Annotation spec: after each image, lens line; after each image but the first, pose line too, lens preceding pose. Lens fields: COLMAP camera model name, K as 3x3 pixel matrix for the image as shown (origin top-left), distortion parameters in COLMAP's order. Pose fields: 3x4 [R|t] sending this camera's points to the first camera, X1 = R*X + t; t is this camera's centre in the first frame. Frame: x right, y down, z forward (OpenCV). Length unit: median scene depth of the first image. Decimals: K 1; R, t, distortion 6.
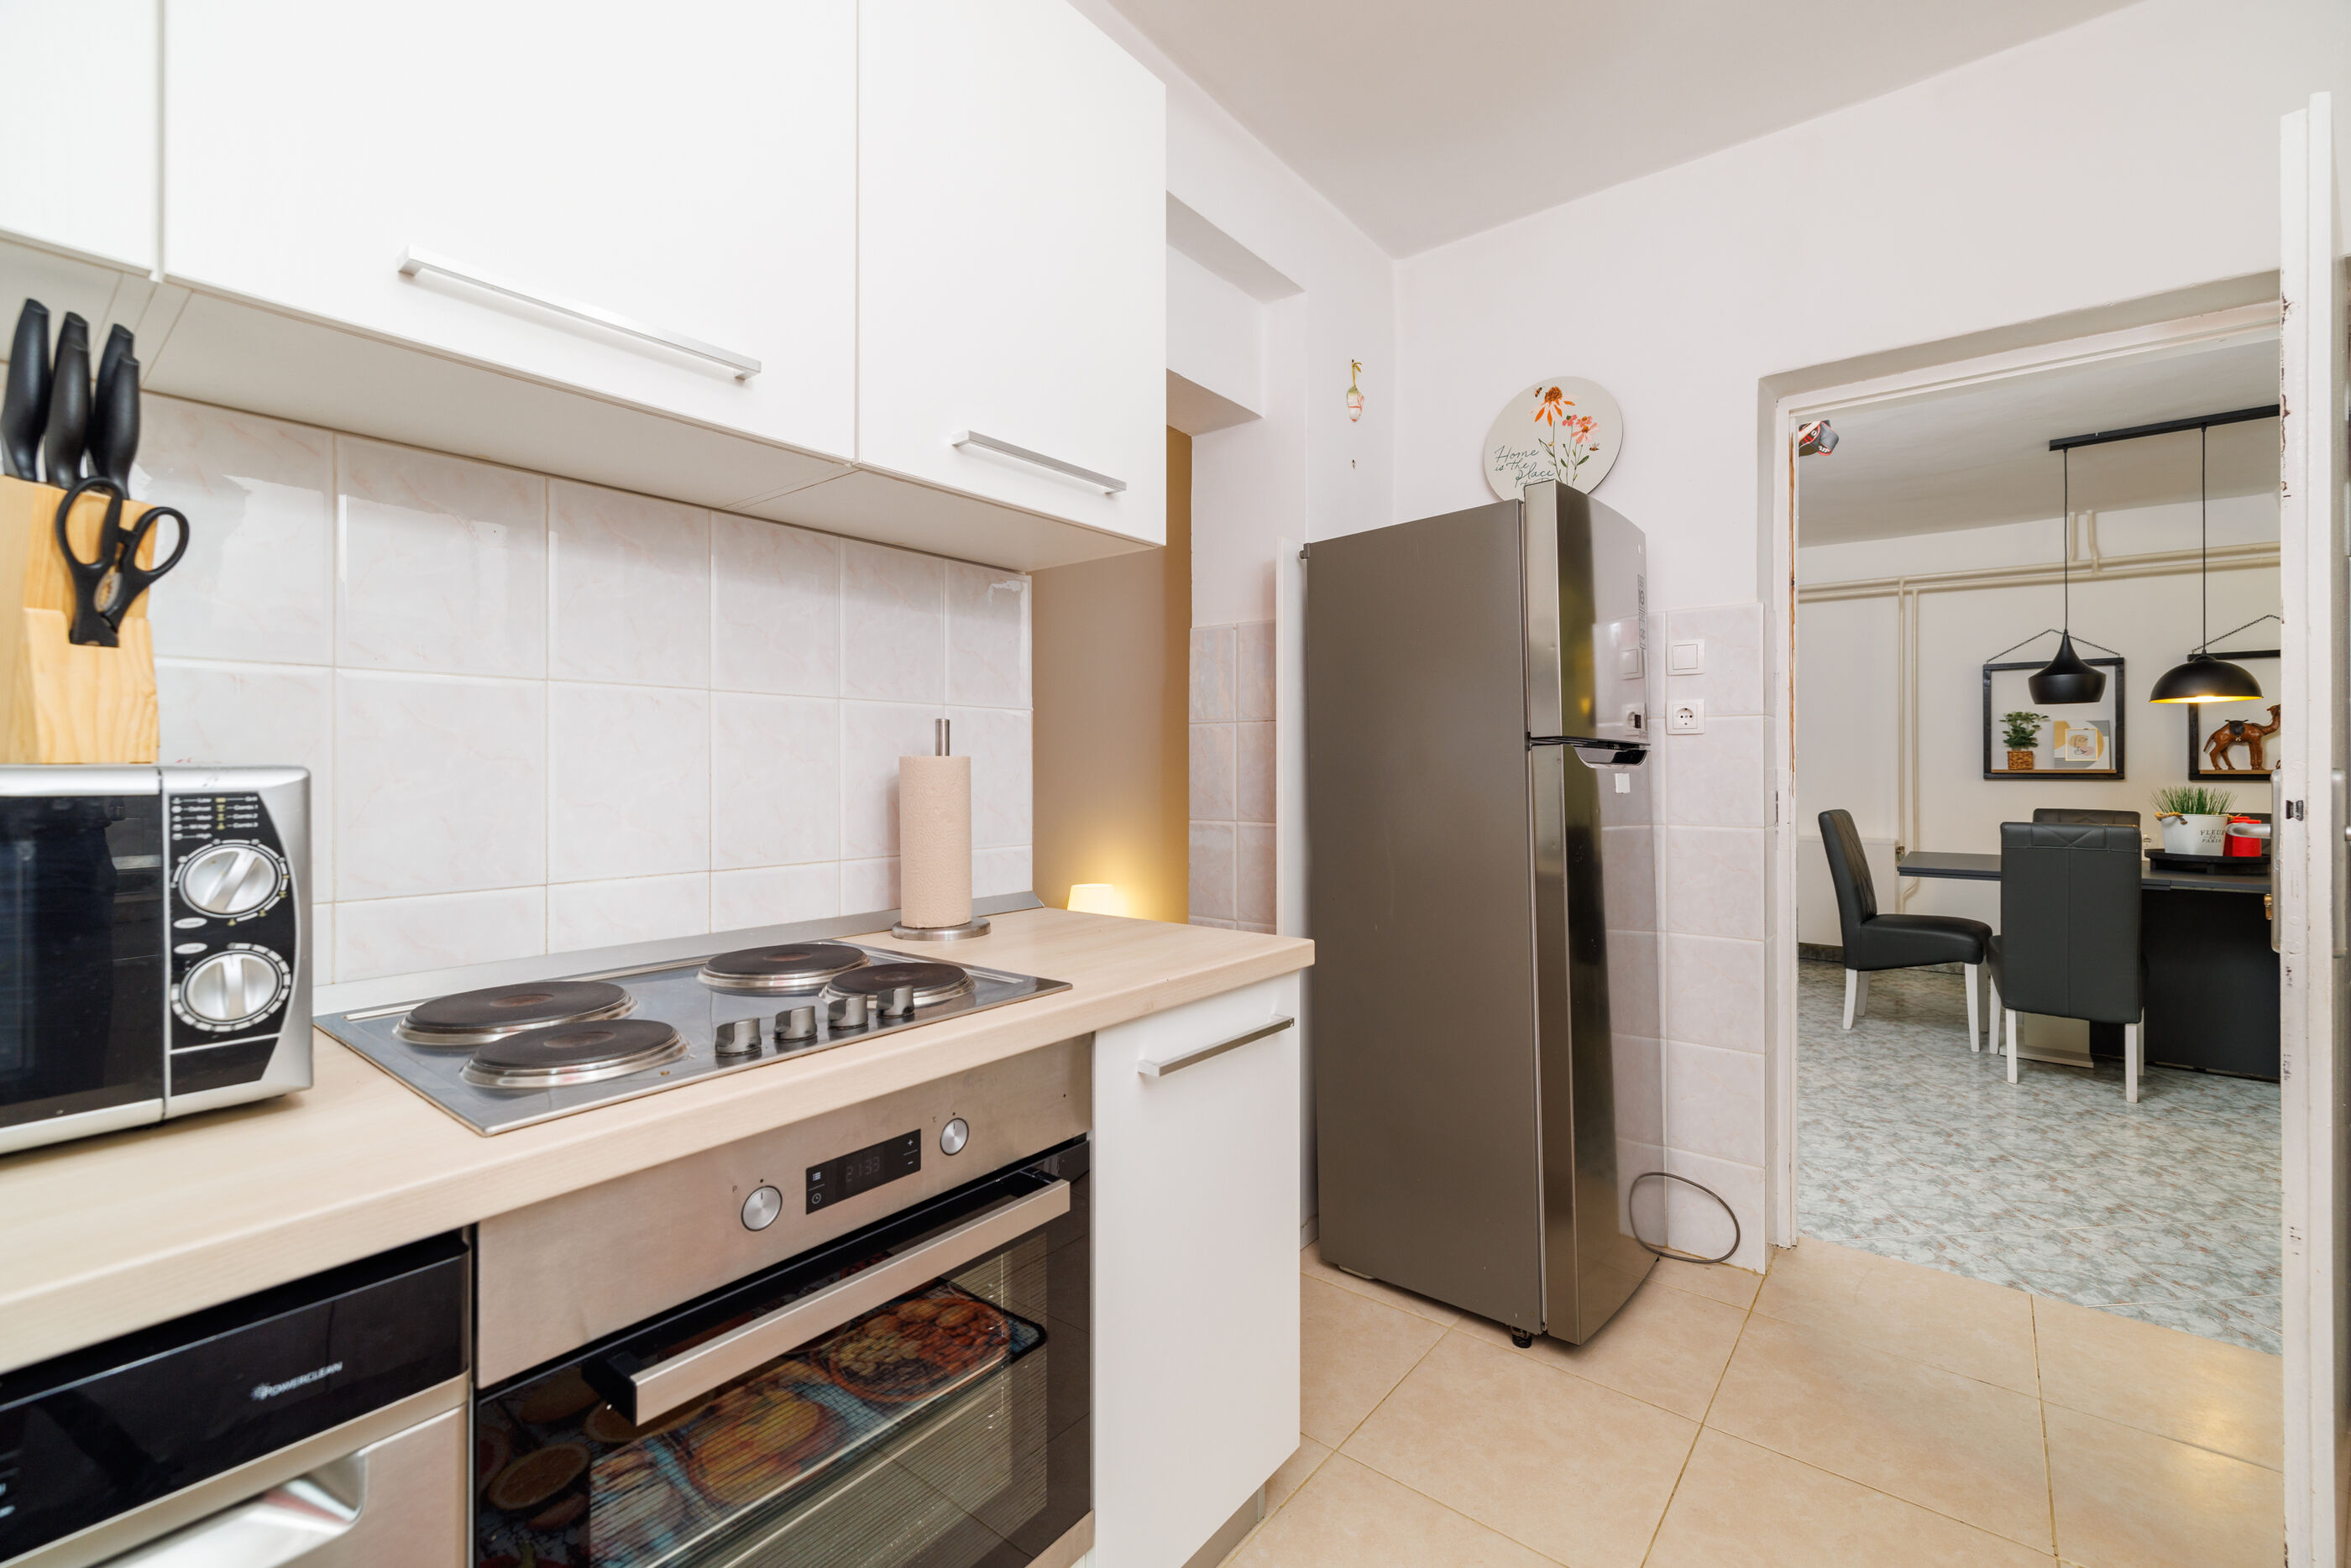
lens RADIAL K [[989.1, 0, 1182.2], [0, 989.1, 758.7], [0, 0, 1]] dist [0.001541, 0.001001]
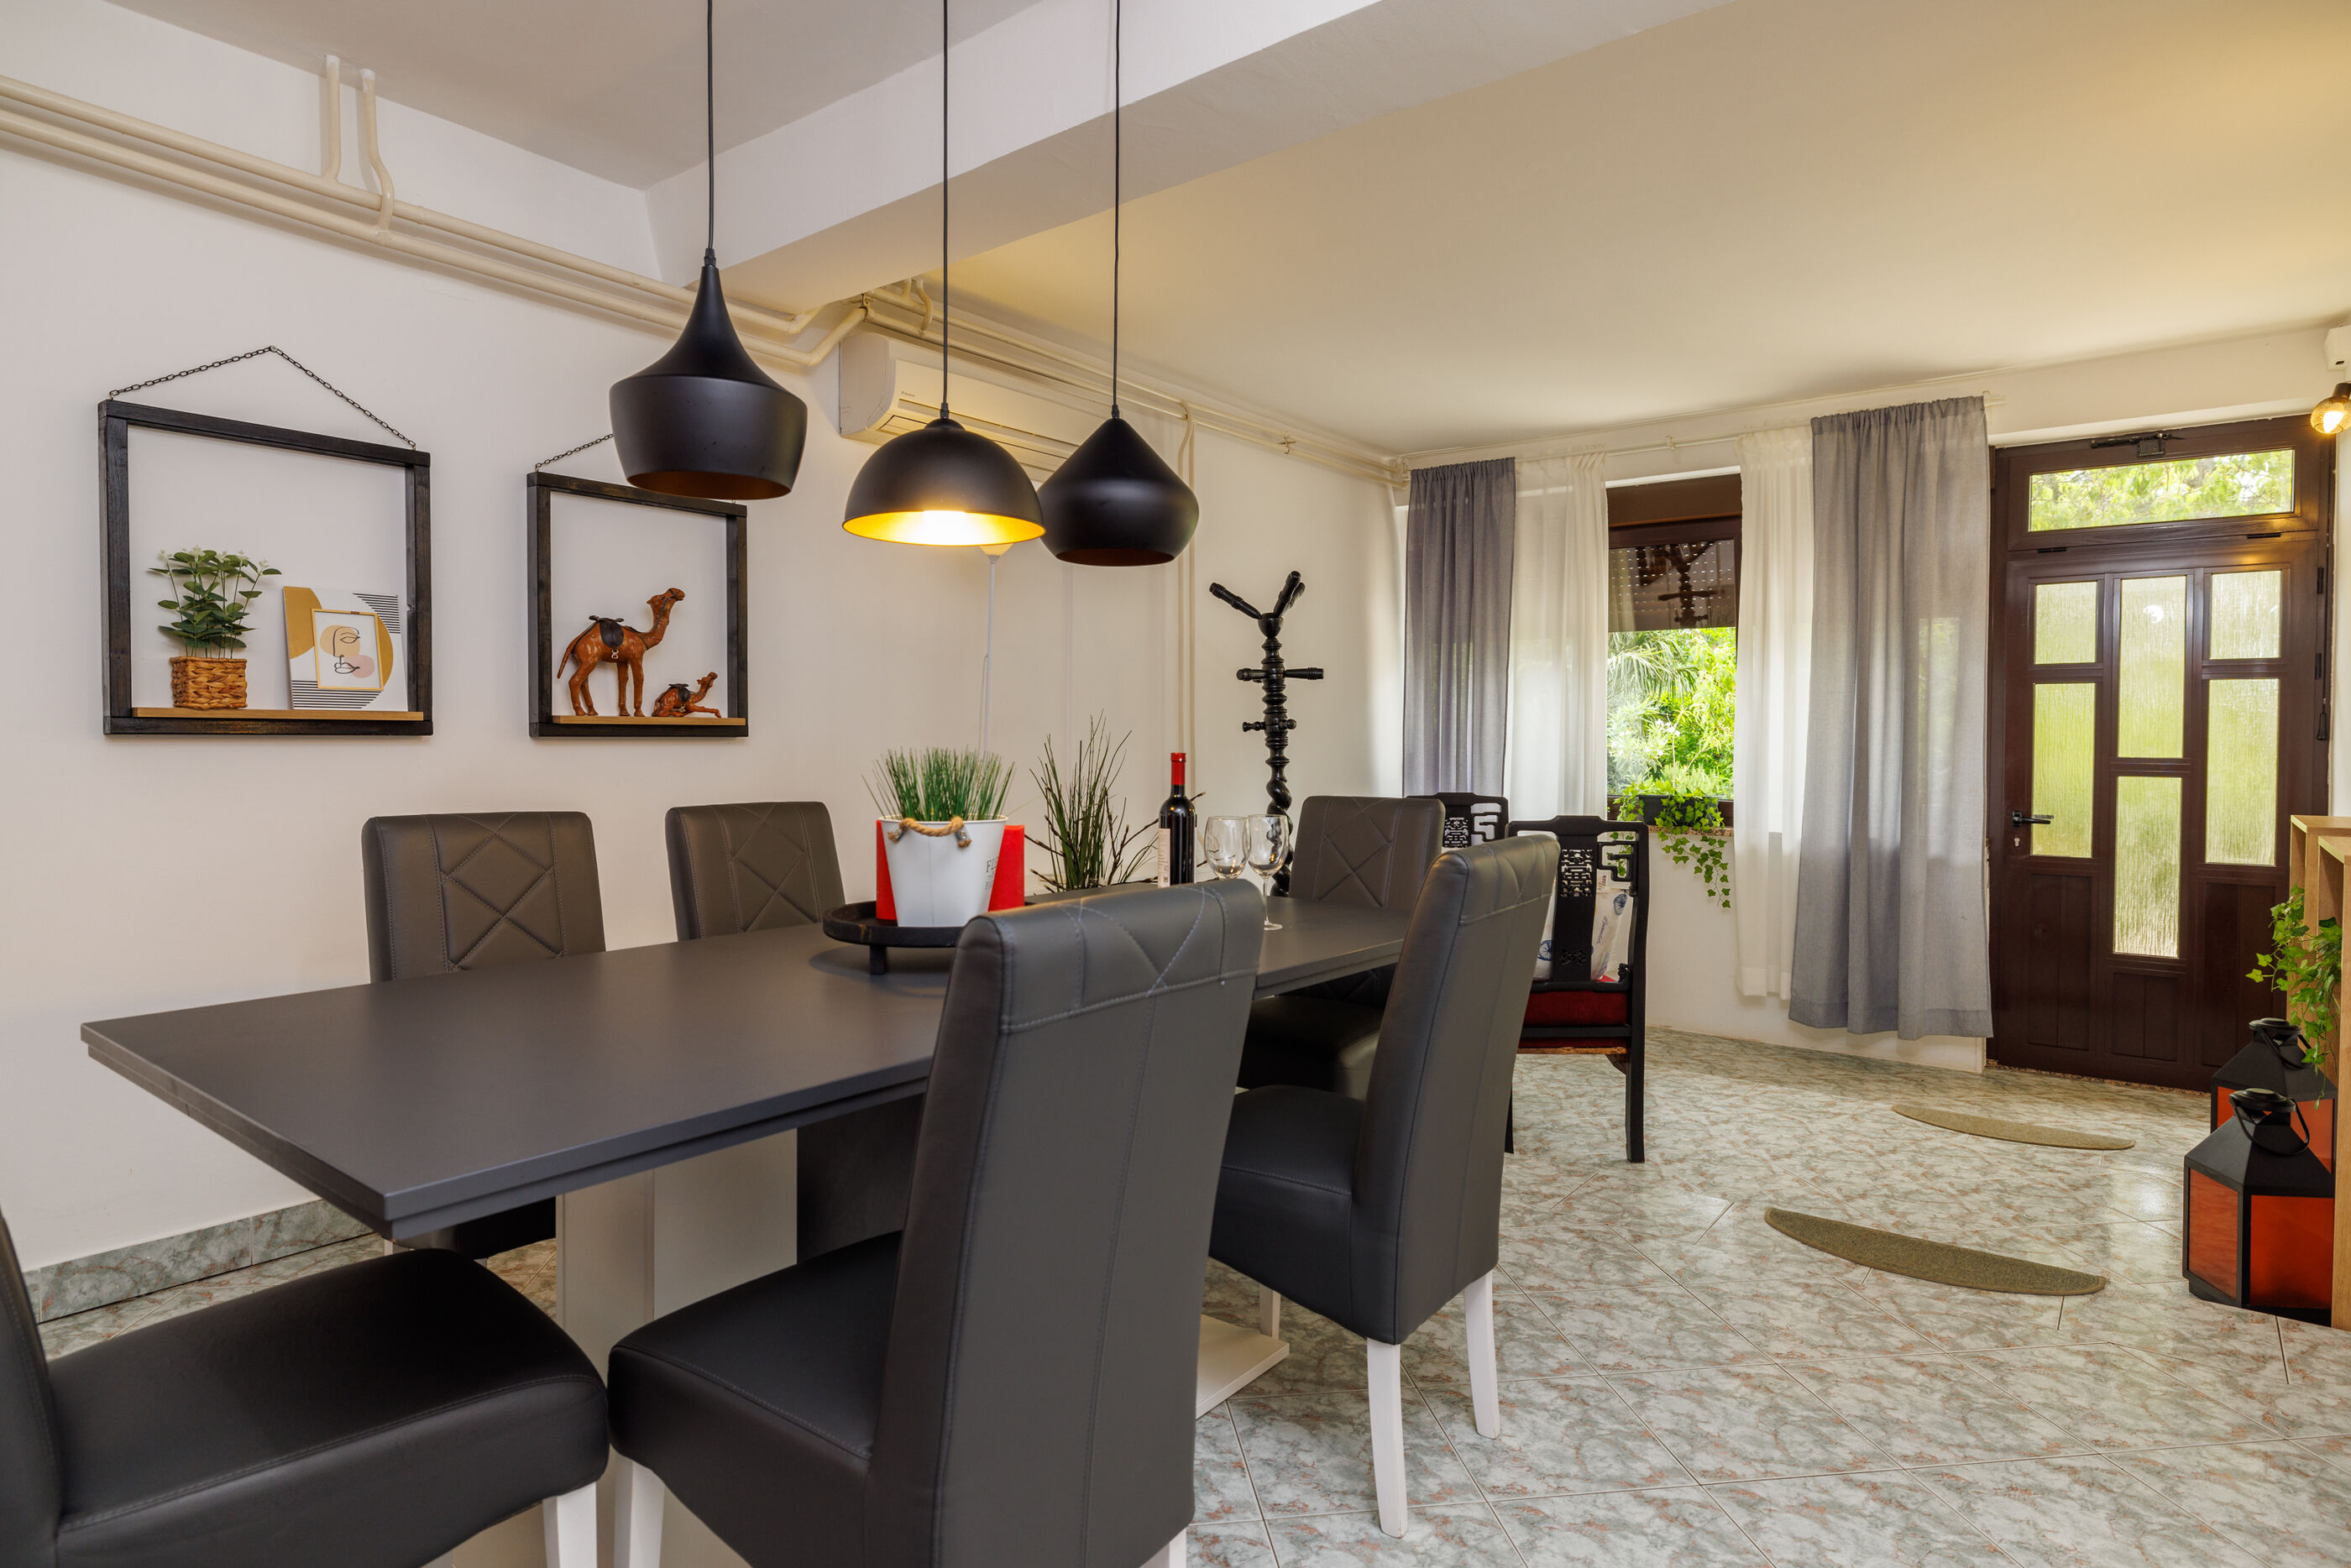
lens RADIAL K [[1285.6, 0, 1191.8], [0, 1285.6, 757.1], [0, 0, 1]] dist [0.006951, 0.000716]
pose [[-0.020198, -0.016471, 0.999660, 0.389056], [-0.016452, 0.999734, 0.016140, 0.016217], [-0.999661, -0.016121, -0.020464, 0.697500]]
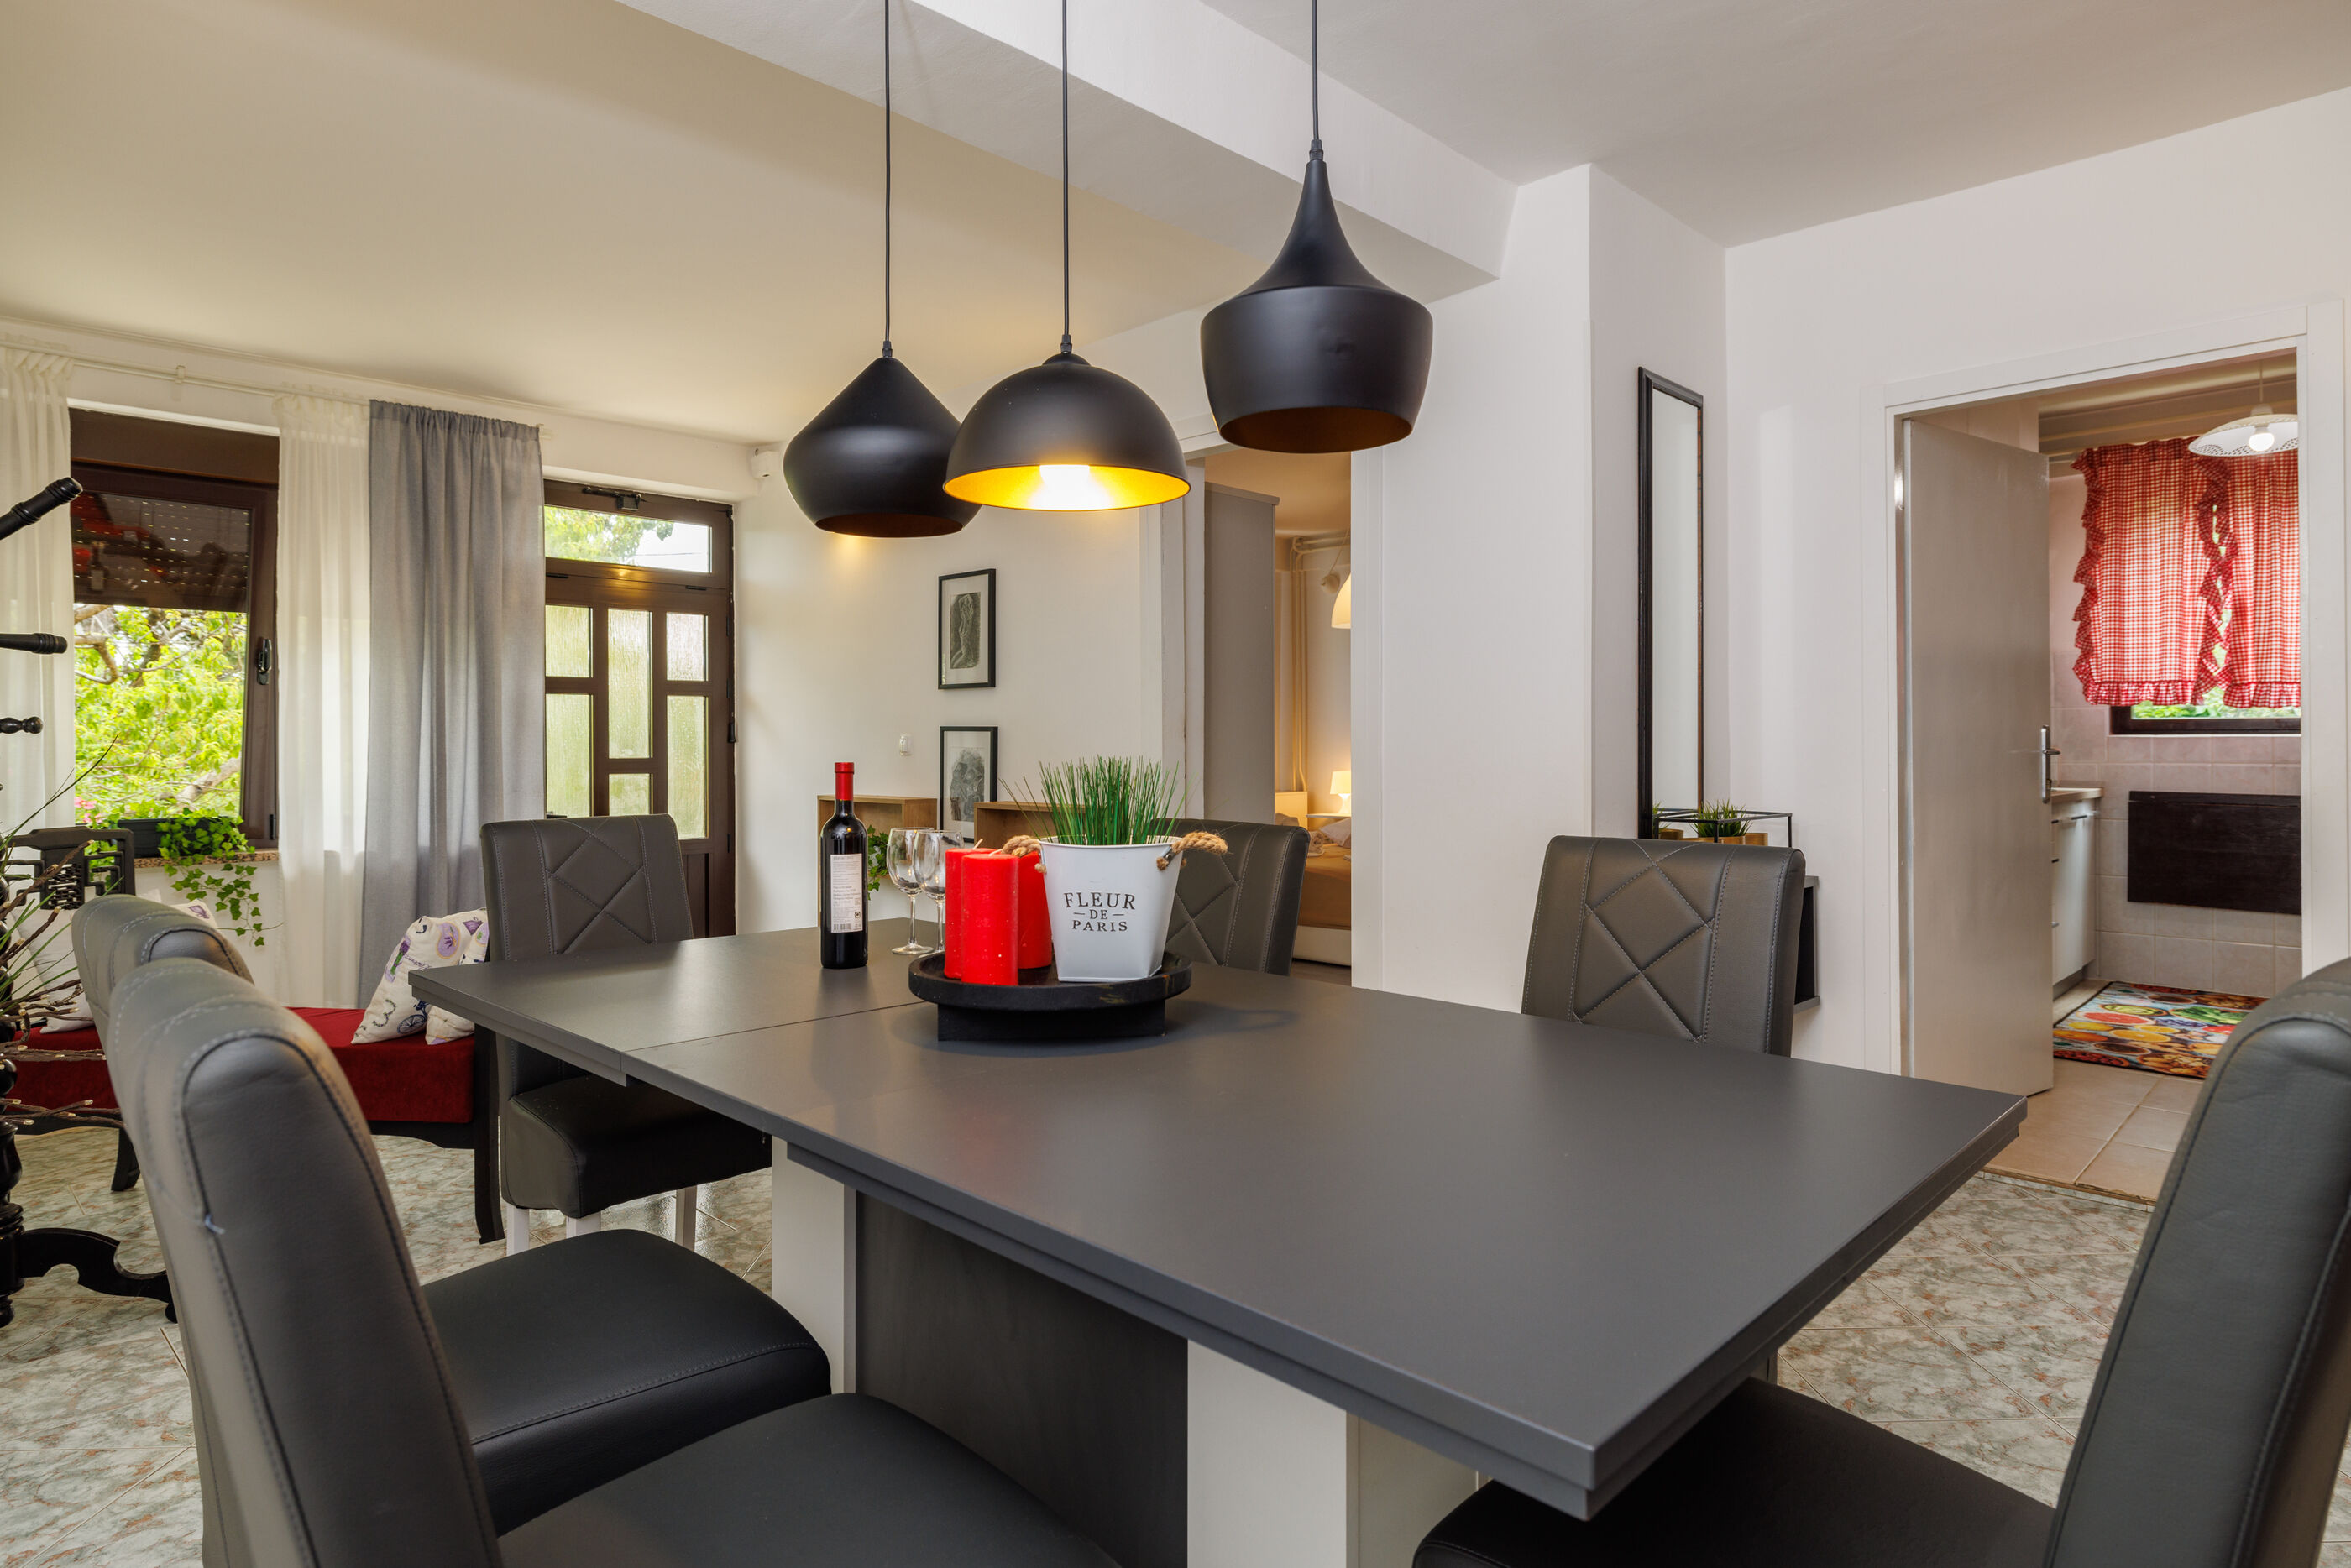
lens RADIAL K [[1285.6, 0, 1185.2], [0, 1285.6, 736.4], [0, 0, 1]] dist [0.006951, 0.000716]
pose [[-0.995784, 0.004028, 0.091646, 0.730166], [0.002612, 0.999875, -0.015568, 0.020449], [-0.091697, -0.015263, -0.995670, 1.085021]]
